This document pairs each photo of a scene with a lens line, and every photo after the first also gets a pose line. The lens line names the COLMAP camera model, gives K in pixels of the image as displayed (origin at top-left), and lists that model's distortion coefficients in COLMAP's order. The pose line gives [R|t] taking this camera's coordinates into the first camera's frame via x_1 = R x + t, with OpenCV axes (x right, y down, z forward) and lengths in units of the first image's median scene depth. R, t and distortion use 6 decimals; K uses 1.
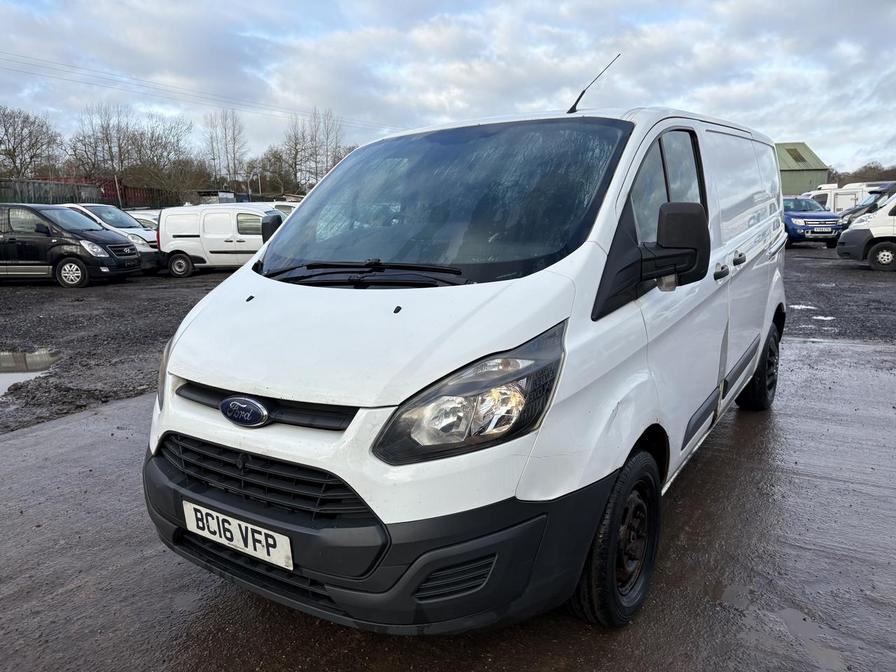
lens RADIAL K [[683.2, 0, 448.0], [0, 683.2, 336.0], [0, 0, 1]] dist [0.017817, -0.007605]
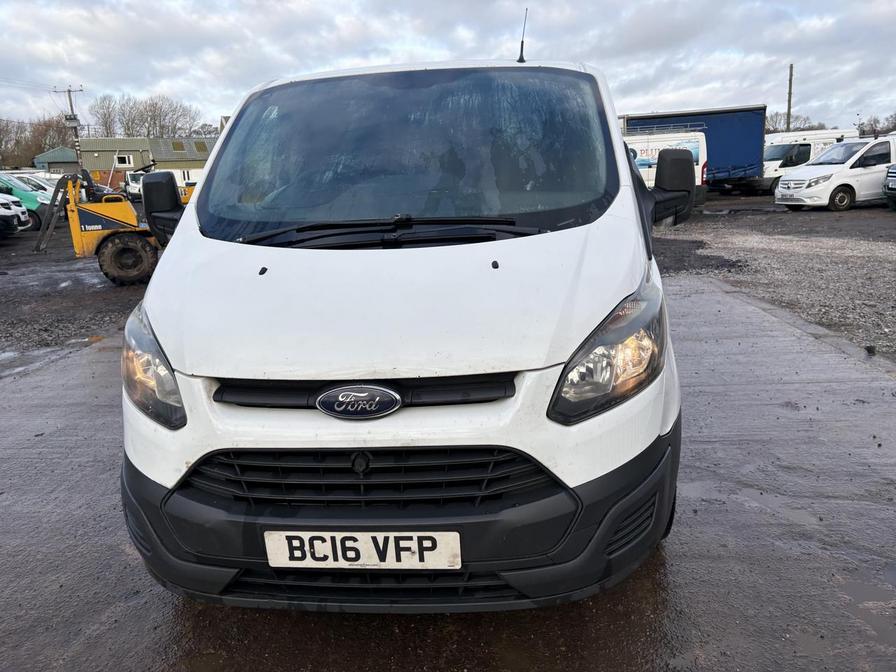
lens RADIAL K [[683.2, 0, 448.0], [0, 683.2, 336.0], [0, 0, 1]] dist [0.017817, -0.007605]
pose [[0.867827, -0.126826, 0.480408, -0.572598], [0.107525, 0.991900, 0.067623, -0.011942], [-0.485093, -0.007029, 0.874434, 0.226044]]
